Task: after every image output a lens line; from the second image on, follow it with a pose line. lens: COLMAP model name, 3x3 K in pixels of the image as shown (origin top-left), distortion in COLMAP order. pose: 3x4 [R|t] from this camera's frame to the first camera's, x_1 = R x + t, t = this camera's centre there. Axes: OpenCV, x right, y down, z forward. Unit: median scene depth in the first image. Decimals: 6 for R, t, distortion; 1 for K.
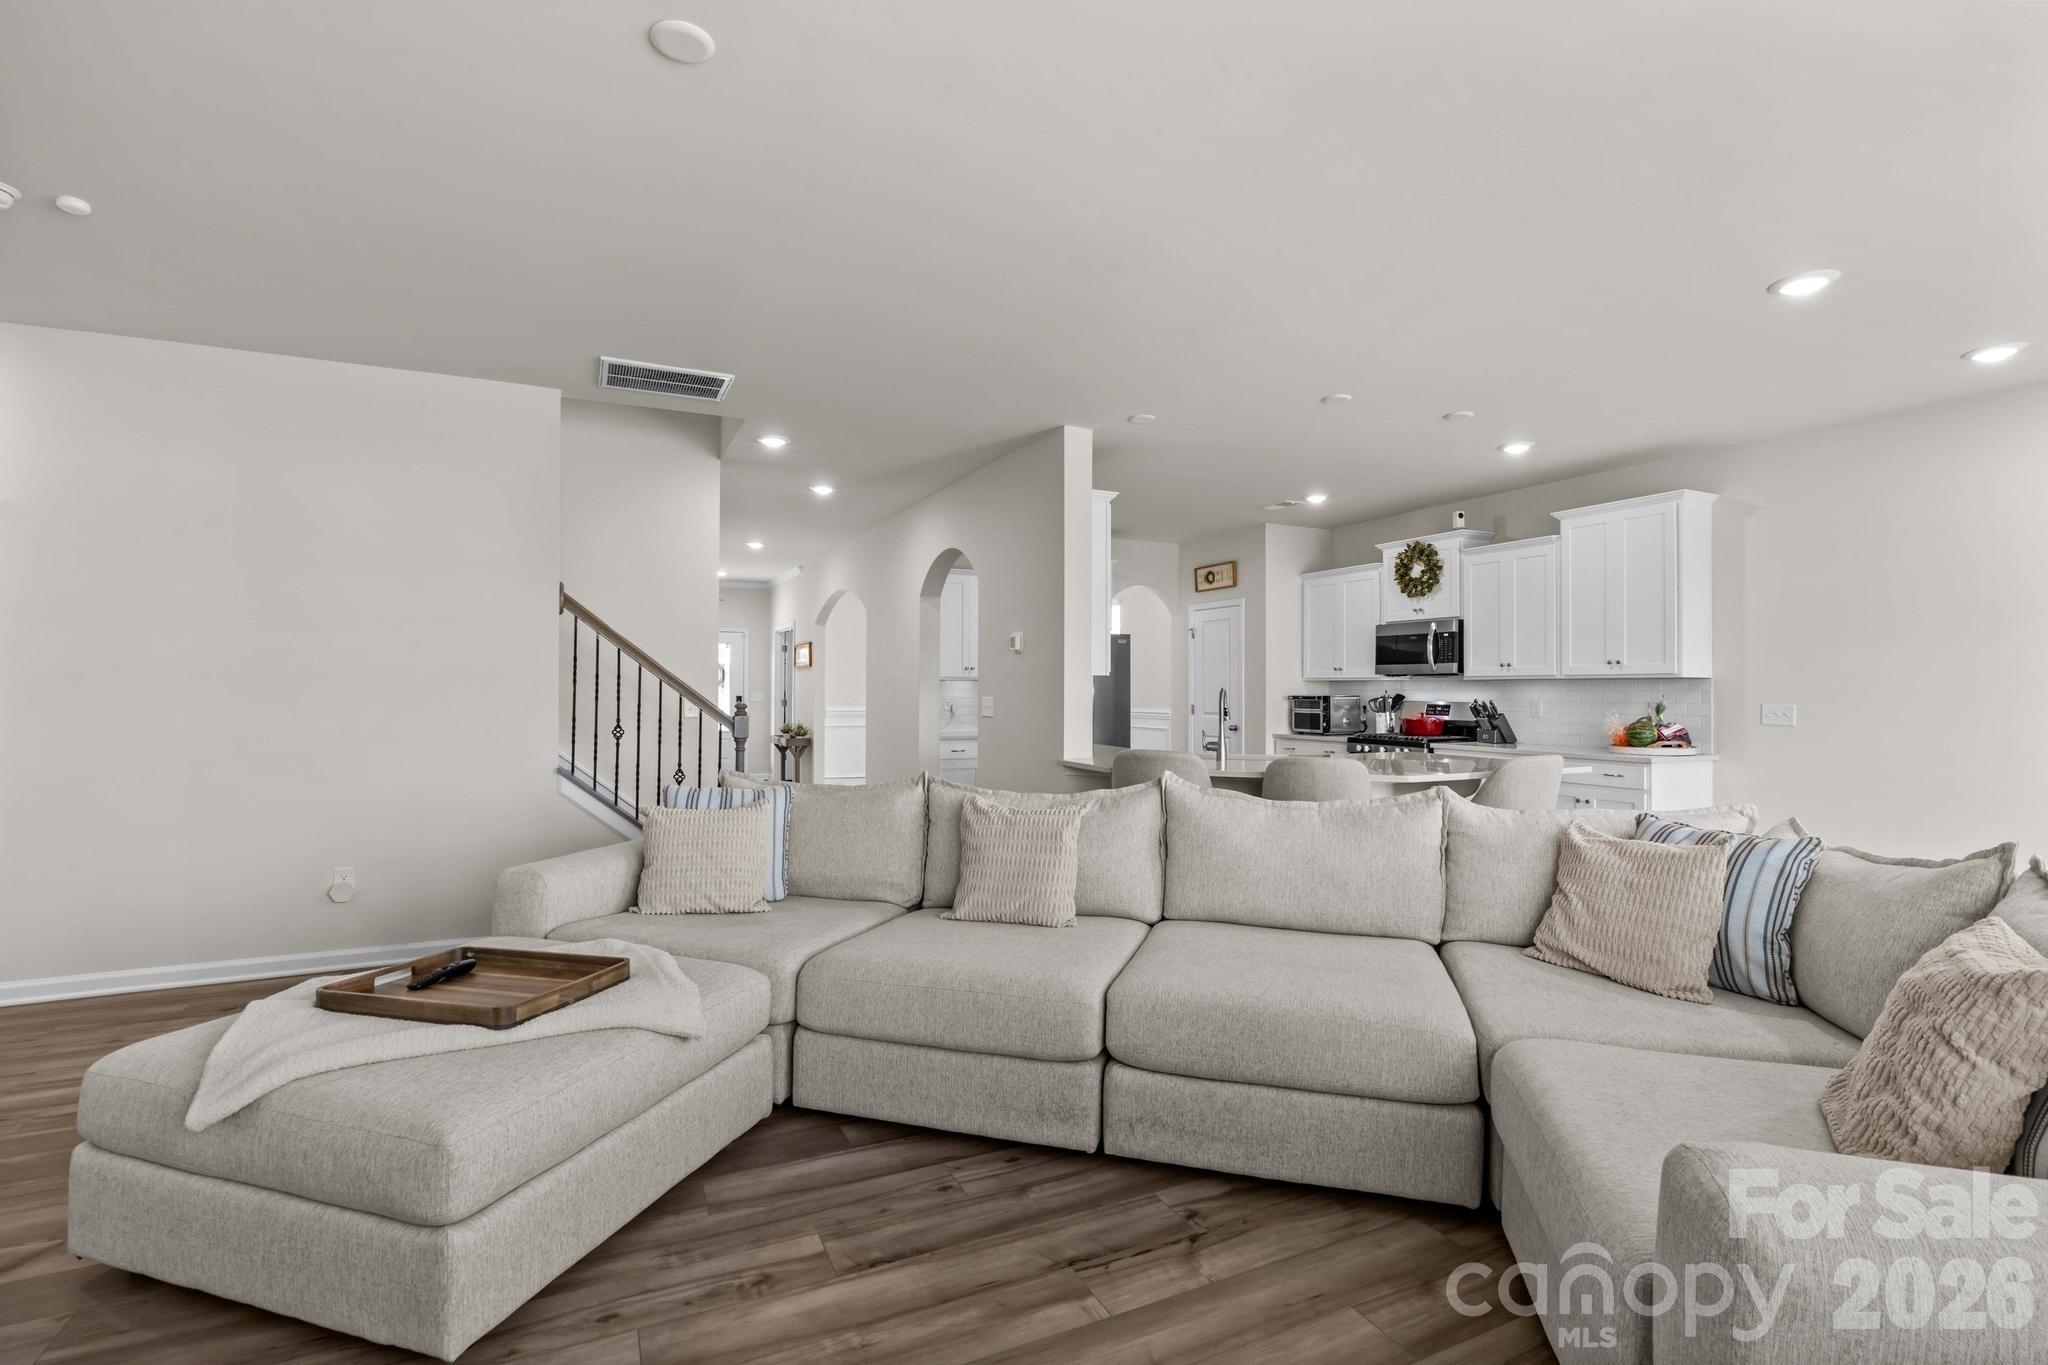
lens RADIAL K [[942.7, 0, 1024.1], [0, 942.7, 679.7], [0, 0, 1]] dist [-0.011206, 0.002392]
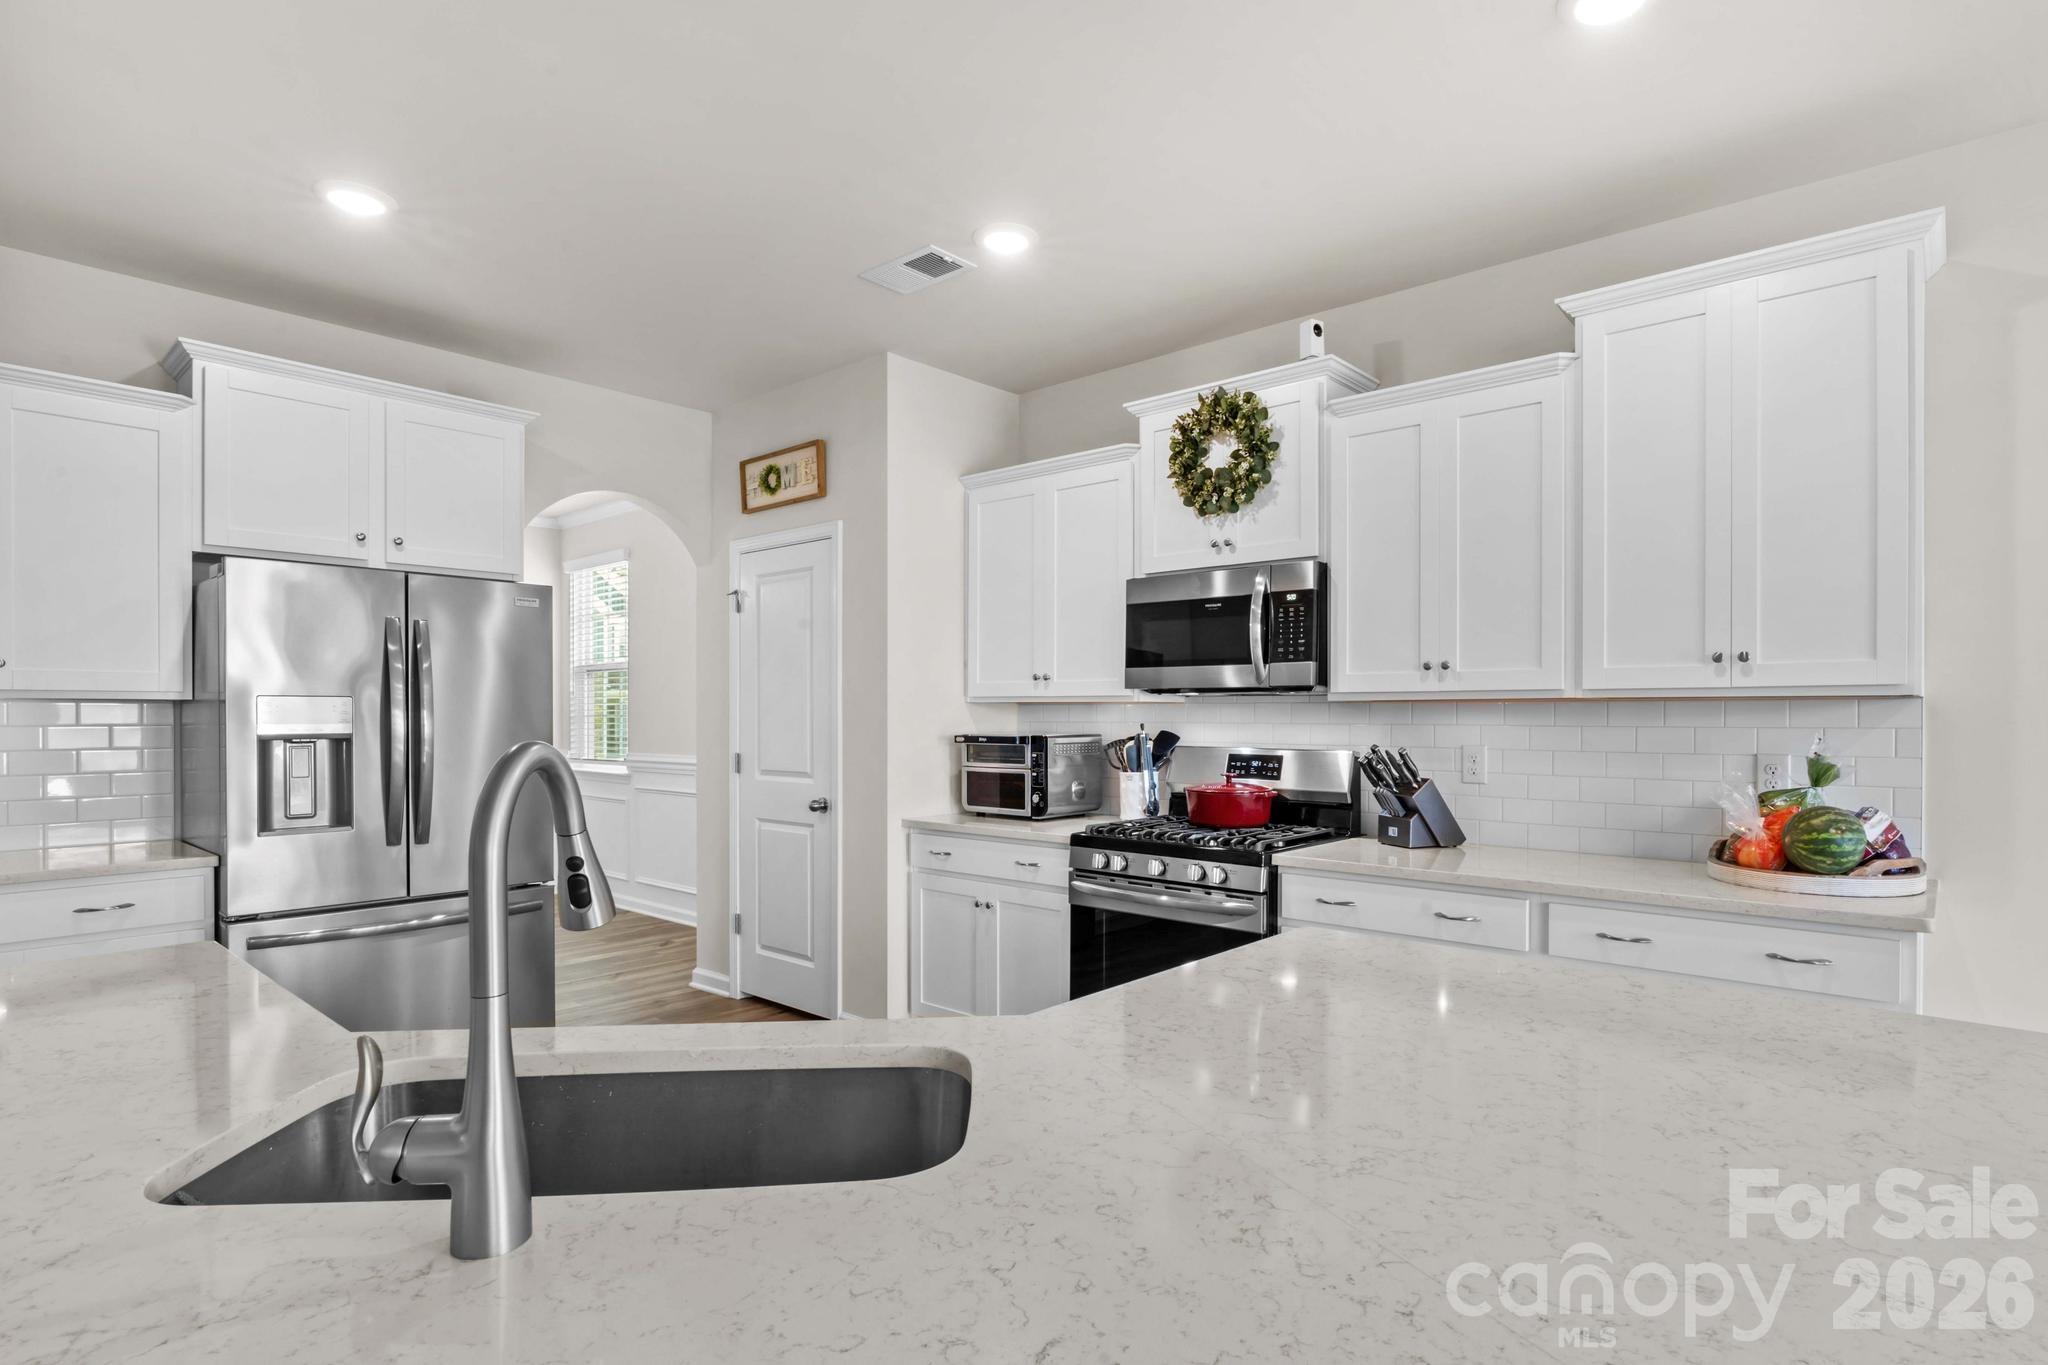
lens RADIAL K [[1048.8, 0, 1098.6], [0, 1048.8, 717.4], [0, 0, 1]] dist [0.004566, 0.000411]
pose [[0.909221, -0.004785, 0.416285, 0.158559], [-0.001584, 0.999887, 0.014952, 0.000686], [-0.416310, -0.014254, 0.909111, 0.571159]]
